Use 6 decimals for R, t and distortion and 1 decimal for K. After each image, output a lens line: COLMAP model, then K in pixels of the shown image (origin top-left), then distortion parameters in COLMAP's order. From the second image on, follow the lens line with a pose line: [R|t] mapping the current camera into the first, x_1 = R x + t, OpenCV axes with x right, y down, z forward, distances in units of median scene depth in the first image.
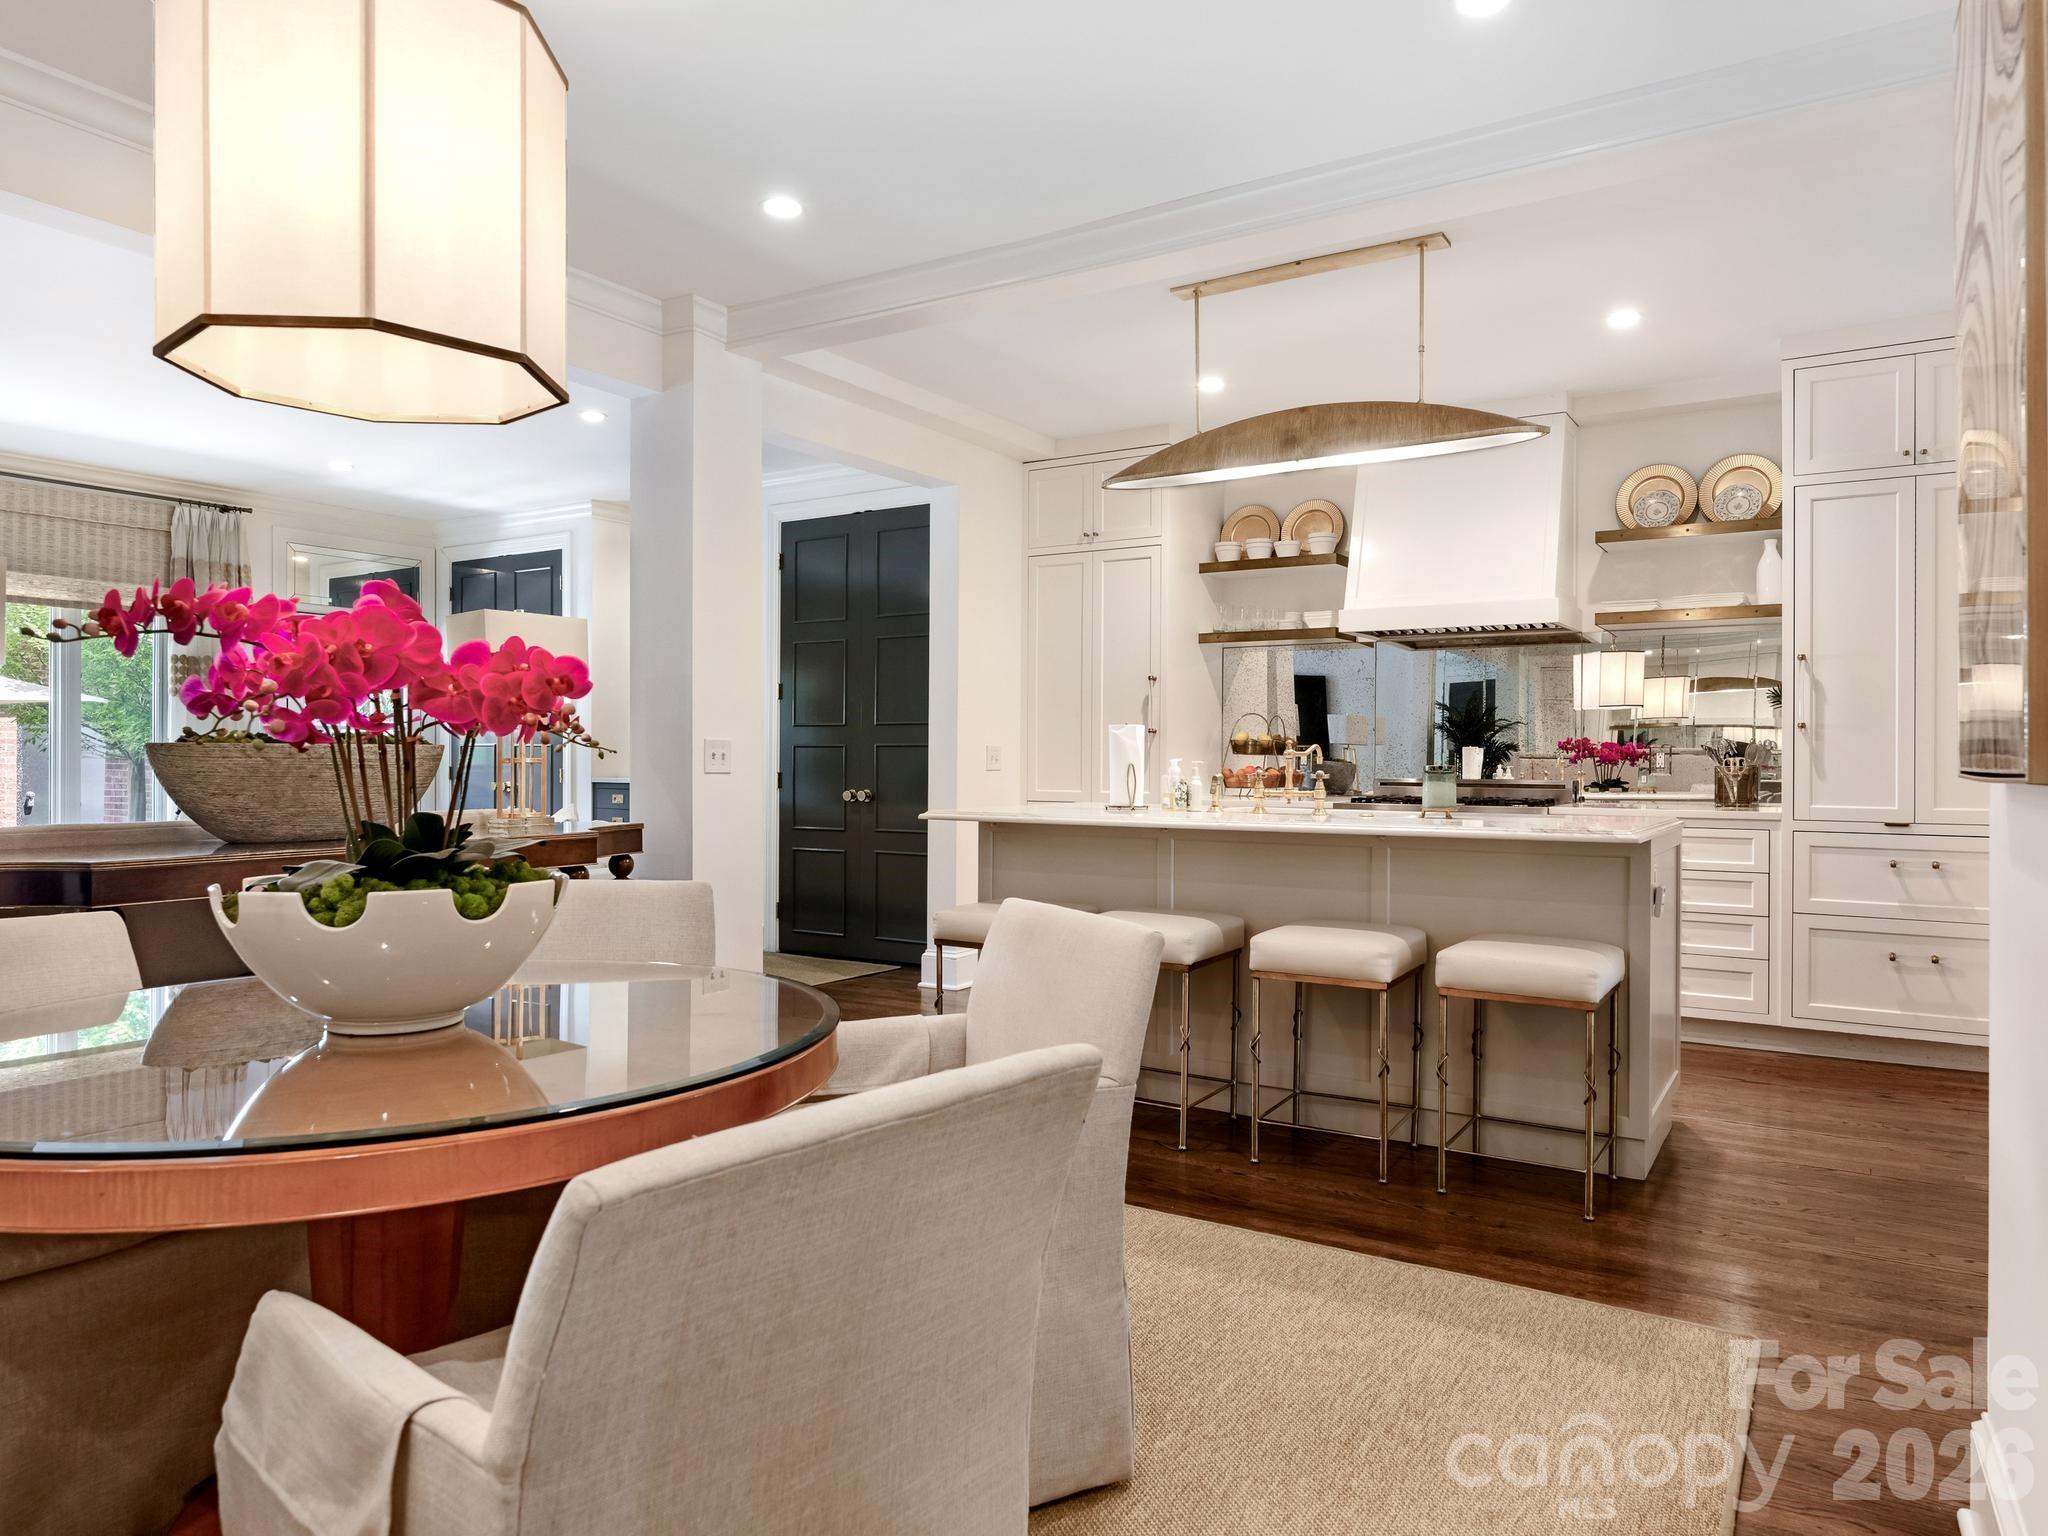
lens RADIAL K [[1277.4, 0, 1024.0], [0, 1277.4, 768.0], [0, 0, 1]] dist [-0.005629, -0.003993]
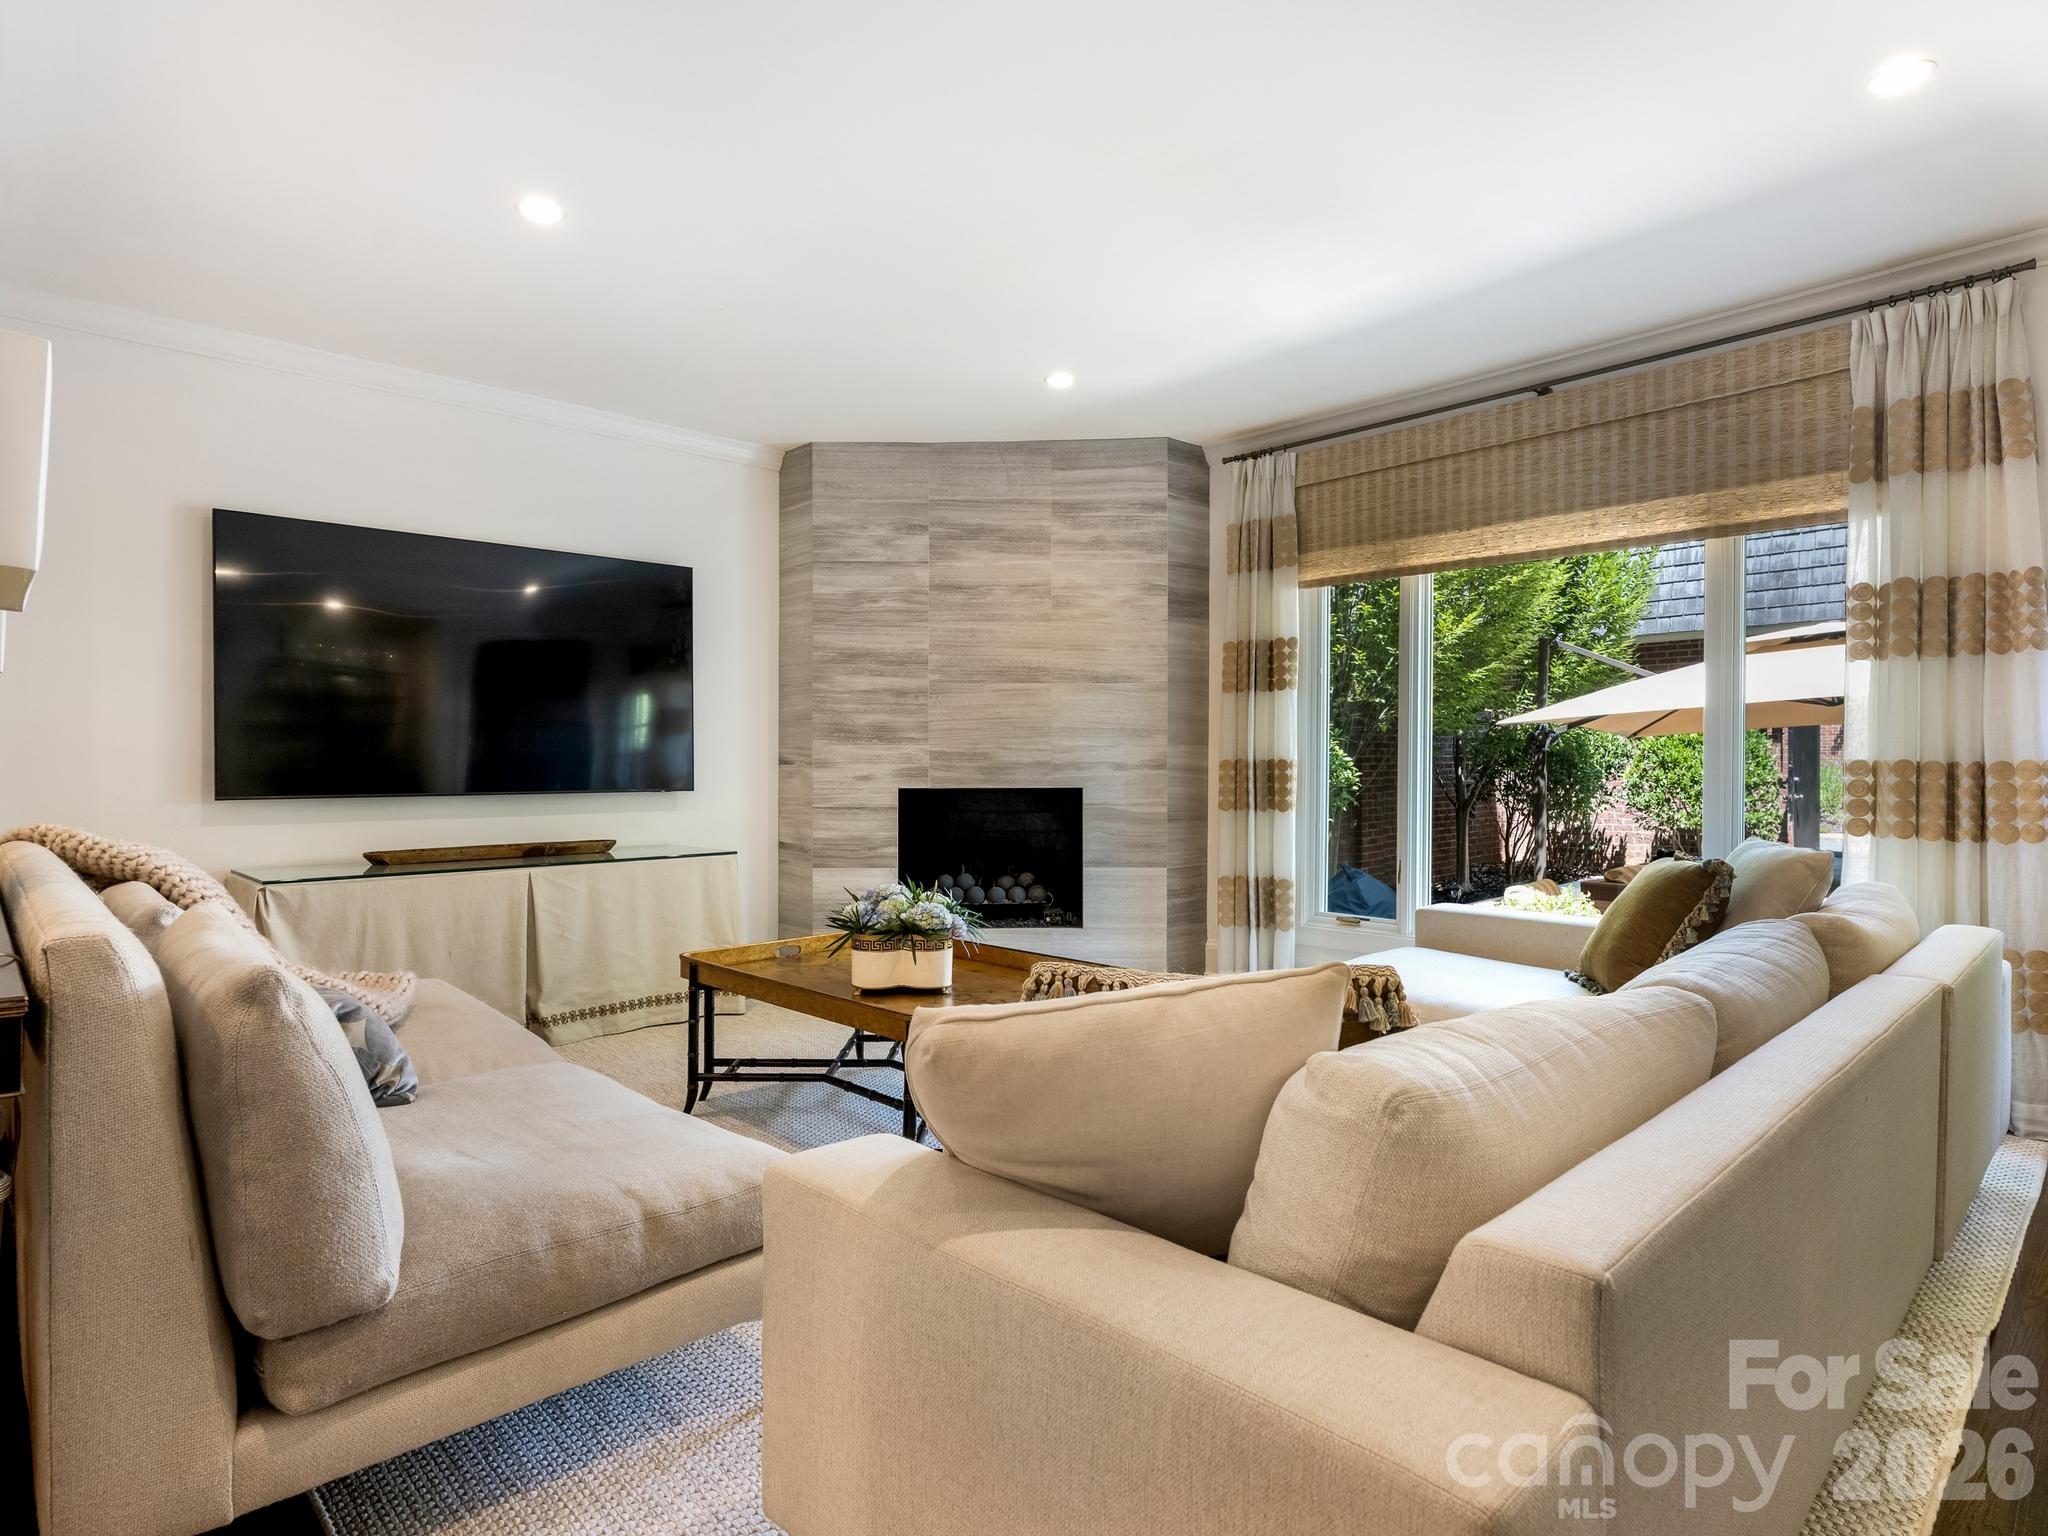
lens RADIAL K [[1121.8, 0, 1014.6], [0, 1121.8, 771.9], [0, 0, 1]] dist [-0.001056, -0.000637]
pose [[-0.262833, 0.003419, -0.964835, -0.127637], [-0.007895, 0.999953, 0.005694, -0.009729], [0.964809, 0.009113, -0.262793, 1.022268]]
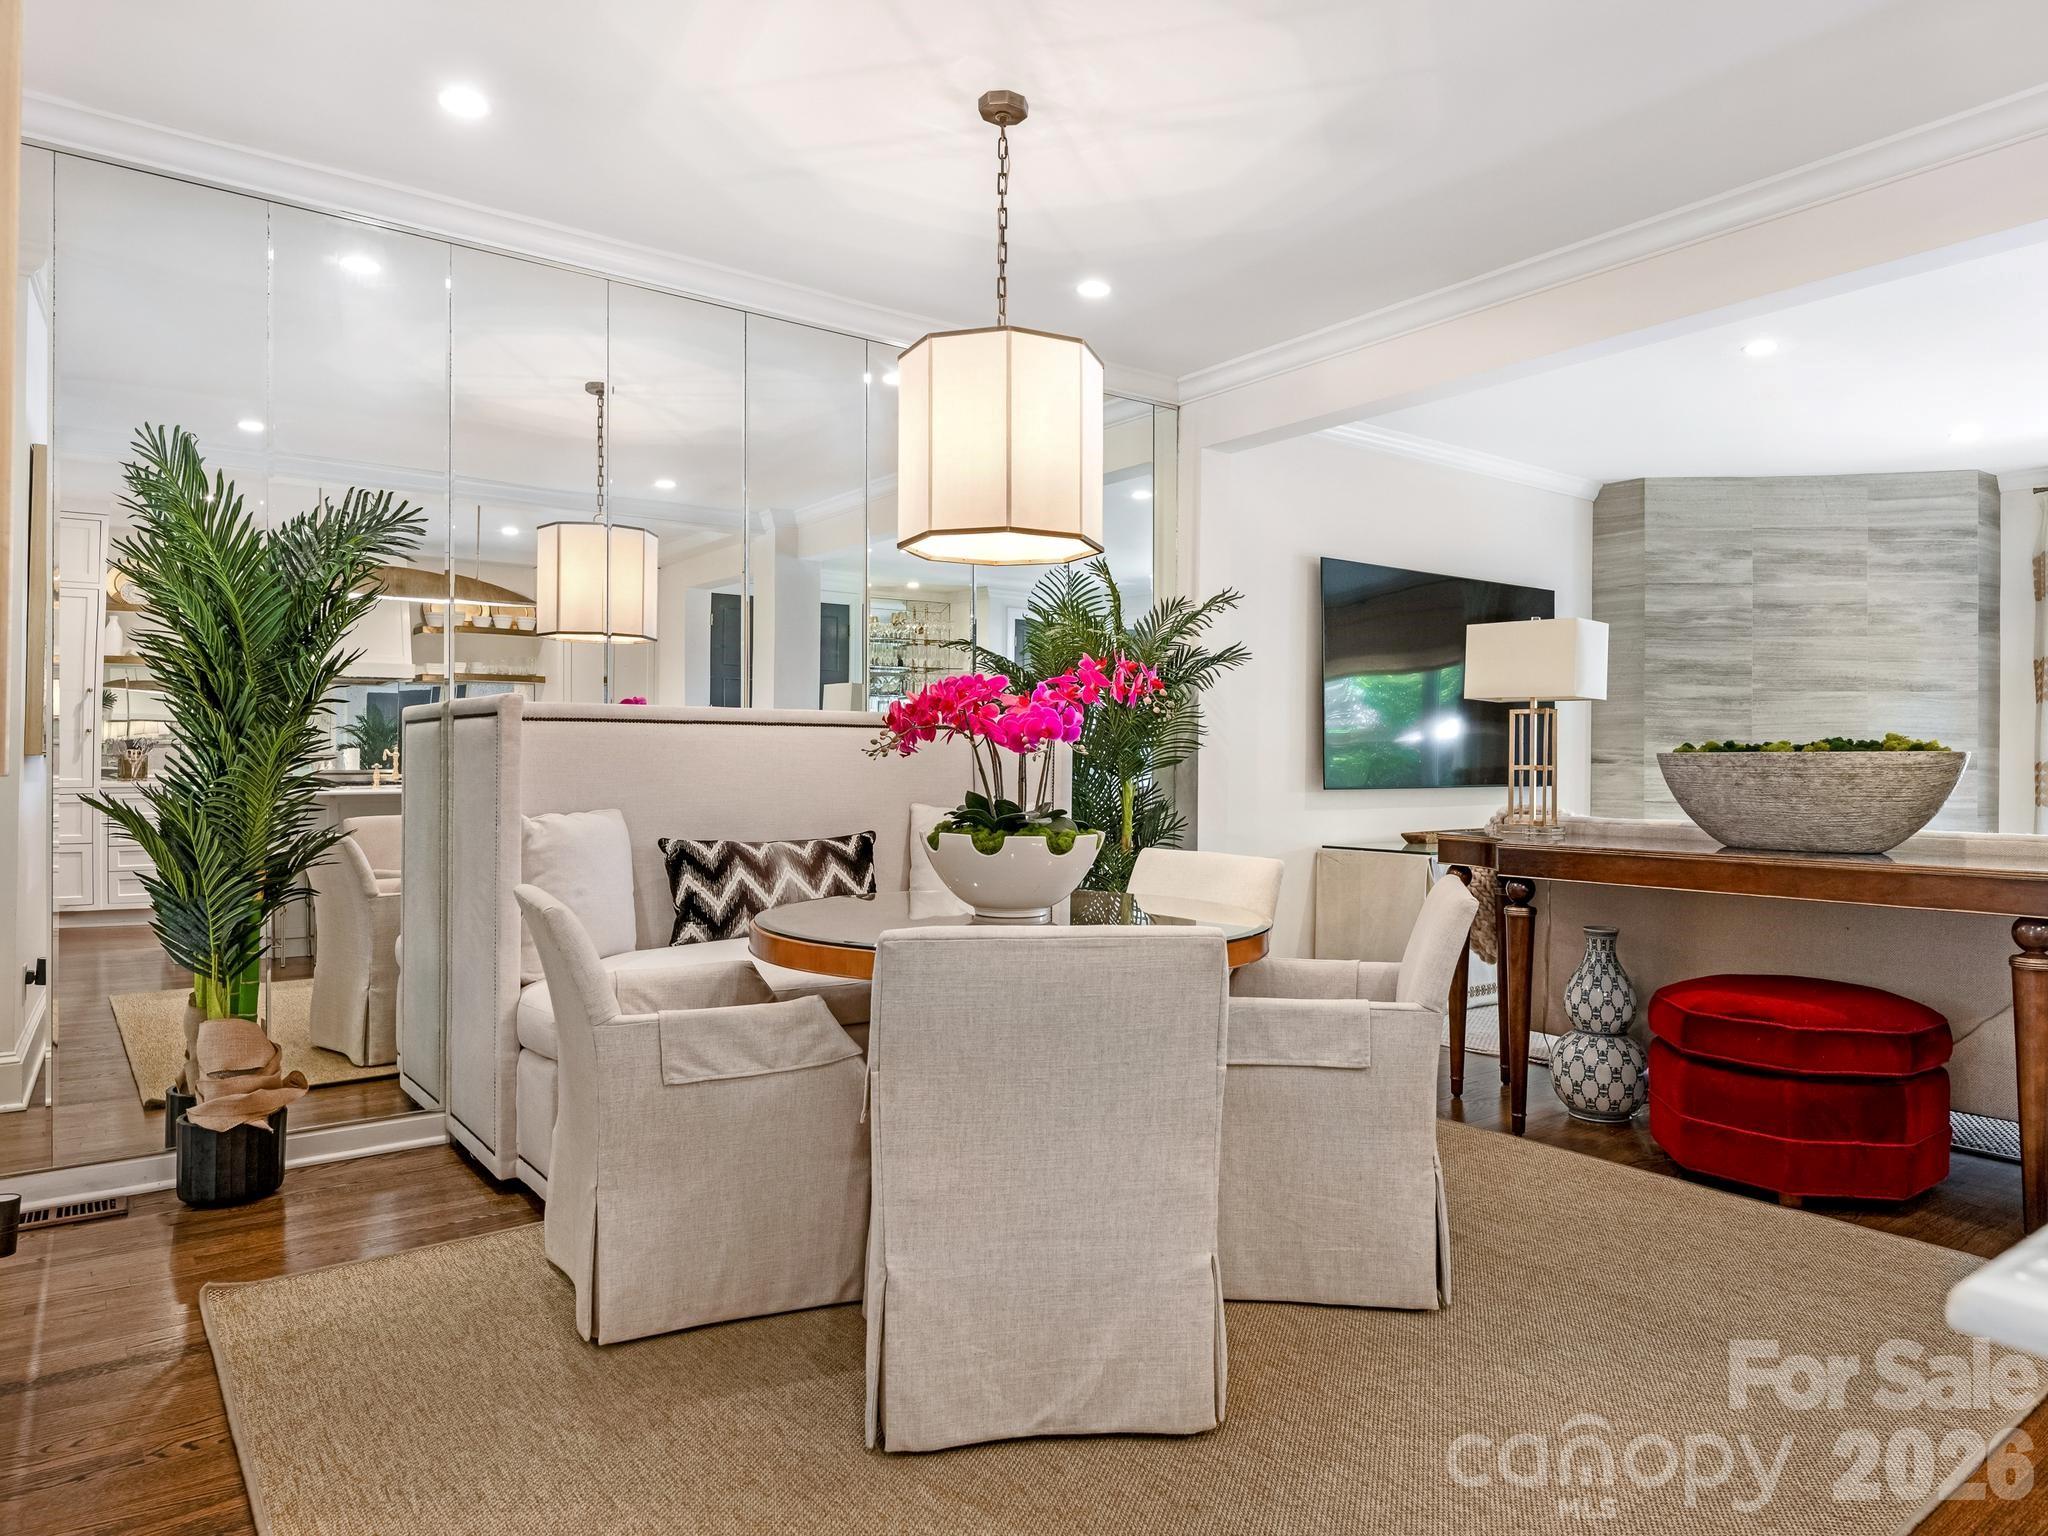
lens RADIAL K [[1284.7, 0, 1079.4], [0, 1284.7, 759.8], [0, 0, 1]] dist [0.001780, 0.001335]
pose [[-0.333942, -0.006855, -0.942569, 0.356596], [-0.013627, 0.999904, -0.002444, -0.001961], [0.942495, 0.012028, -0.334003, 0.486061]]
